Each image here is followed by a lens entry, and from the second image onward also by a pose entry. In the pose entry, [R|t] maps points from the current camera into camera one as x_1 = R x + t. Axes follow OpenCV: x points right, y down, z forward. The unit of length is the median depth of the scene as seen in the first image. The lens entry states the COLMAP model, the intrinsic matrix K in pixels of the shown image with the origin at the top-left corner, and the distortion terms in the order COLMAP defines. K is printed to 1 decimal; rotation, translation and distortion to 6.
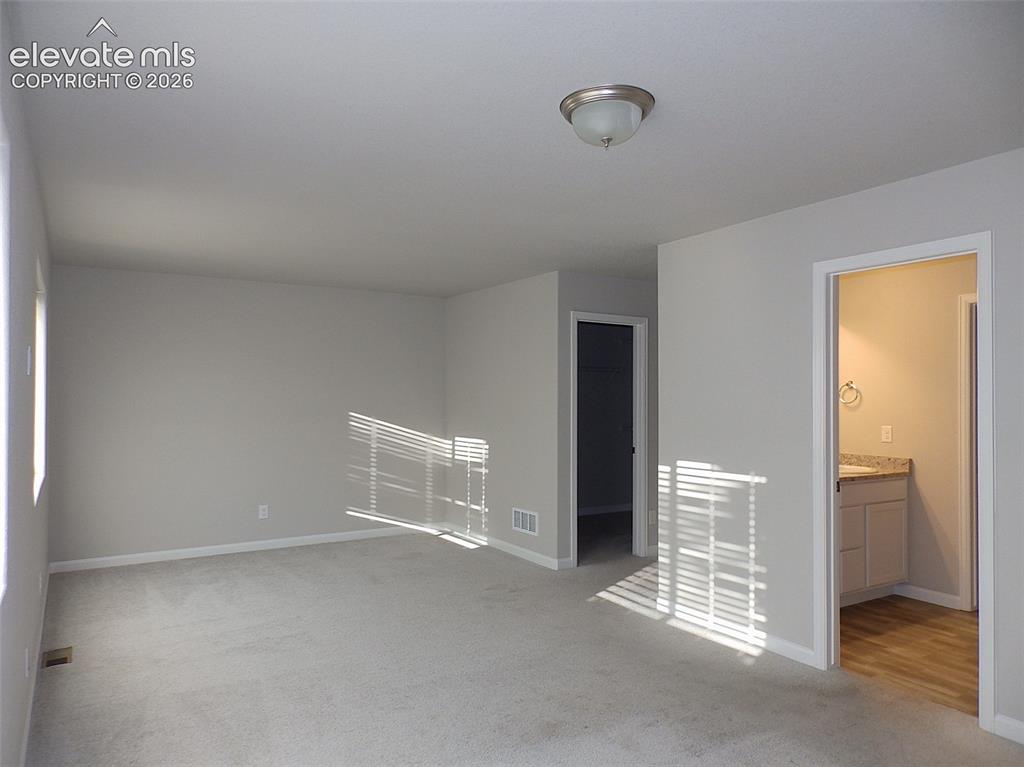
lens RADIAL K [[711.7, 0, 512.0], [0, 711.7, 383.5], [0, 0, 1]] dist [0.008682, 0.001396]
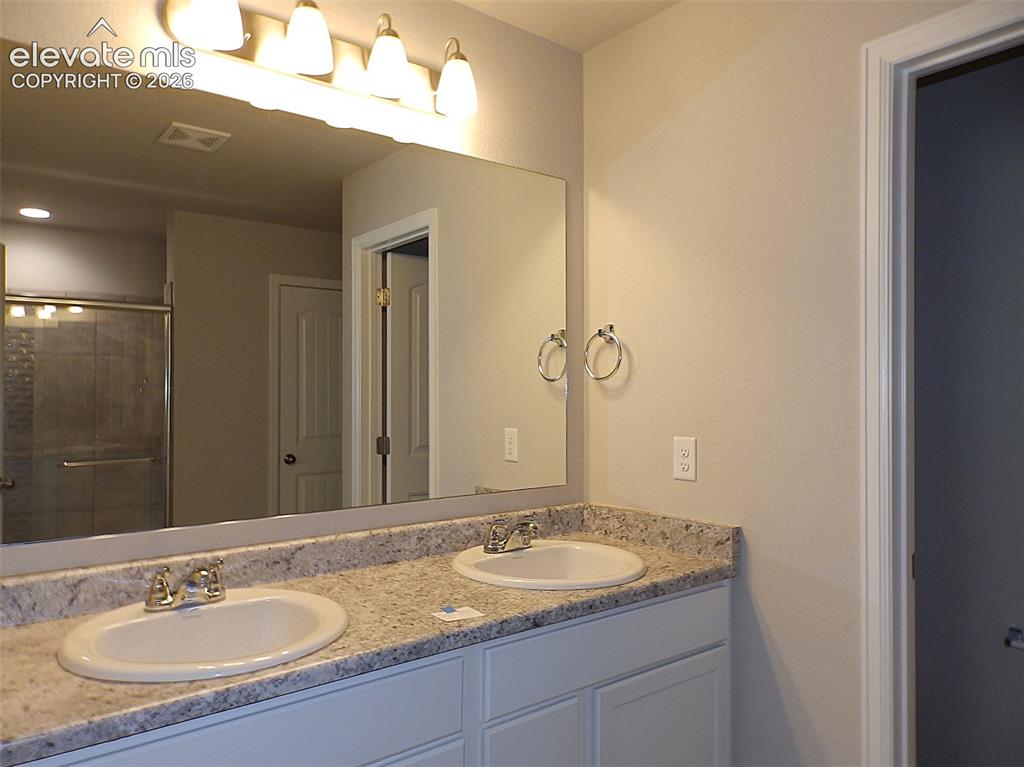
lens RADIAL K [[711.7, 0, 512.0], [0, 711.7, 383.5], [0, 0, 1]] dist [0.008682, 0.001396]
pose [[0.994428, -0.005850, 0.105254, 0.394505], [0.005663, 0.999982, 0.002075, 0.029929], [-0.105264, -0.001467, 0.994443, 0.633249]]
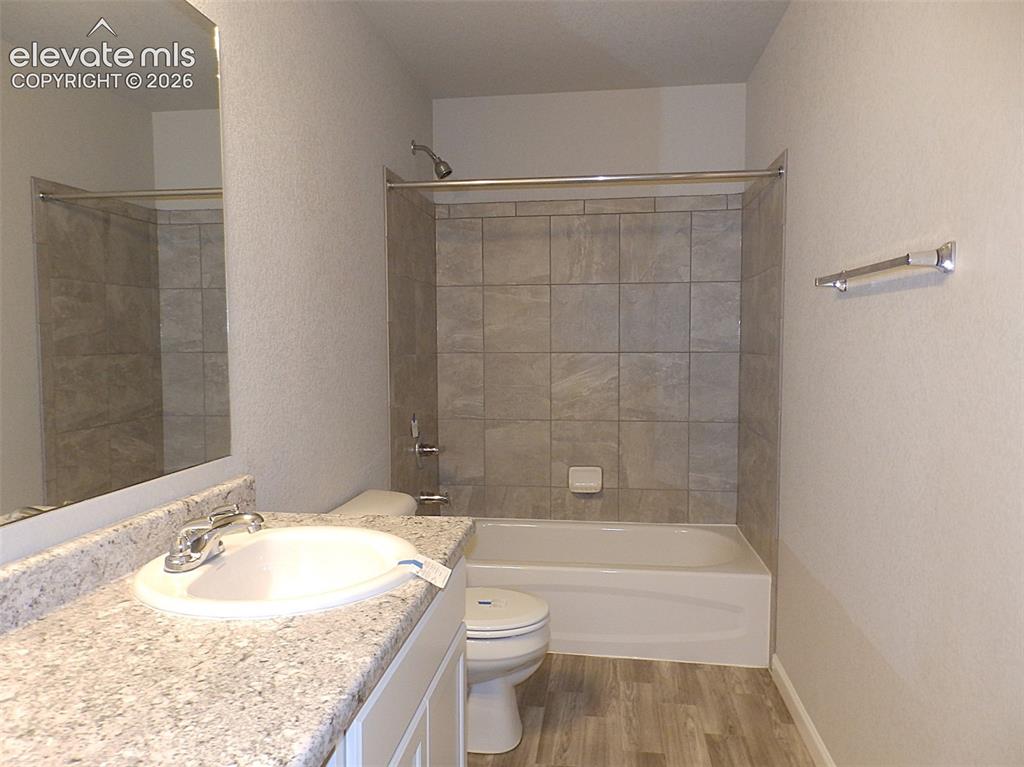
lens RADIAL K [[714.9, 0, 512.0], [0, 714.9, 383.5], [0, 0, 1]] dist [0.001316, -0.004459]
pose [[0.647772, -0.055100, 0.759839, 0.329736], [-0.008192, 0.996820, 0.079269, 0.035792], [-0.761790, -0.057572, 0.645260, 0.779404]]
